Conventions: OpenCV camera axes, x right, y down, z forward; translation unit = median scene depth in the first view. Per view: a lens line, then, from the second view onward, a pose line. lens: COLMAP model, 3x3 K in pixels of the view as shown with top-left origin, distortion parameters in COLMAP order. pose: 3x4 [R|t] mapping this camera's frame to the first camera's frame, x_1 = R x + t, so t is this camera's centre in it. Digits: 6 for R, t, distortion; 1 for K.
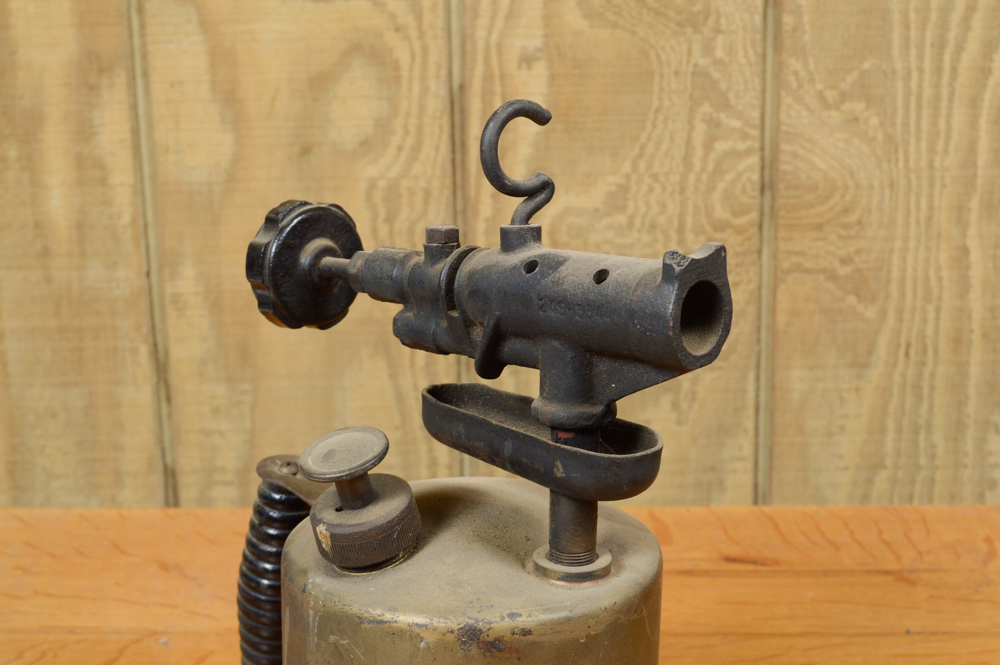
lens RADIAL K [[1321.5, 0, 513.9], [0, 1321.5, 318.8], [0, 0, 1]] dist [-0.030779, 0.000000]
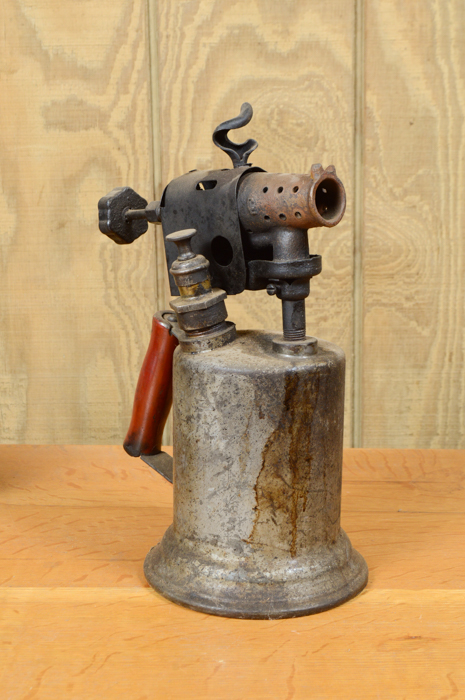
lens RADIAL K [[1055.7, 0, 231.3], [0, 1055.7, 362.0], [0, 0, 1]] dist [-0.023931, 0.000000]
pose [[0.999181, 0.009939, -0.039228, 0.095122], [-0.010104, 0.999941, -0.004012, 0.038258], [0.039186, 0.004405, 0.999222, -0.246223]]
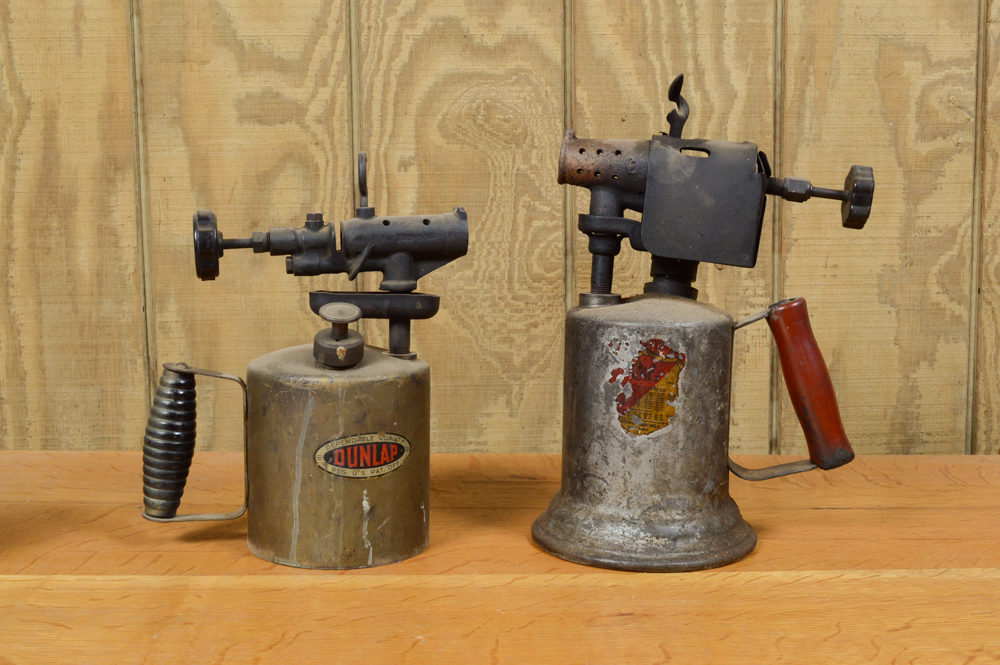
lens RADIAL K [[1155.8, 0, 508.6], [0, 1155.8, 330.0], [0, 0, 1]] dist [-0.049423, 0.000000]
pose [[0.999813, 0.006386, 0.018228, 0.103252], [-0.004663, 0.995652, -0.093038, 0.107798], [-0.018743, 0.092935, 0.995496, -0.274284]]
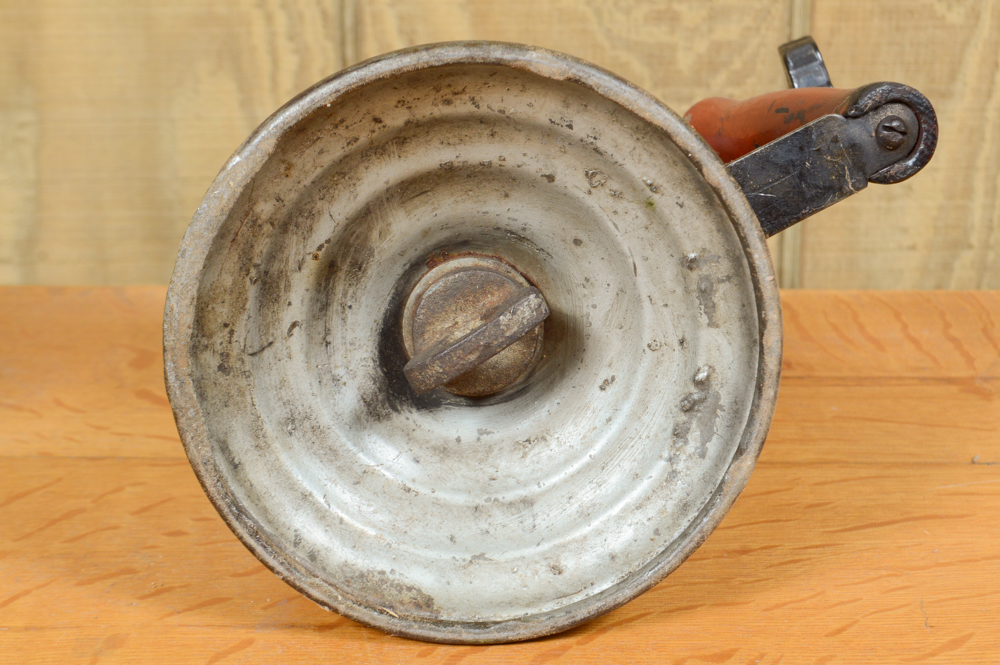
lens RADIAL K [[1838.9, 0, 531.6], [0, 1838.9, 303.5], [0, 0, 1]] dist [0.014519, 0.000000]
pose [[0.999787, 0.008041, 0.018984, 0.038542], [-0.010201, 0.993126, 0.116607, 0.034954], [-0.017916, -0.116776, 0.992997, 0.055100]]
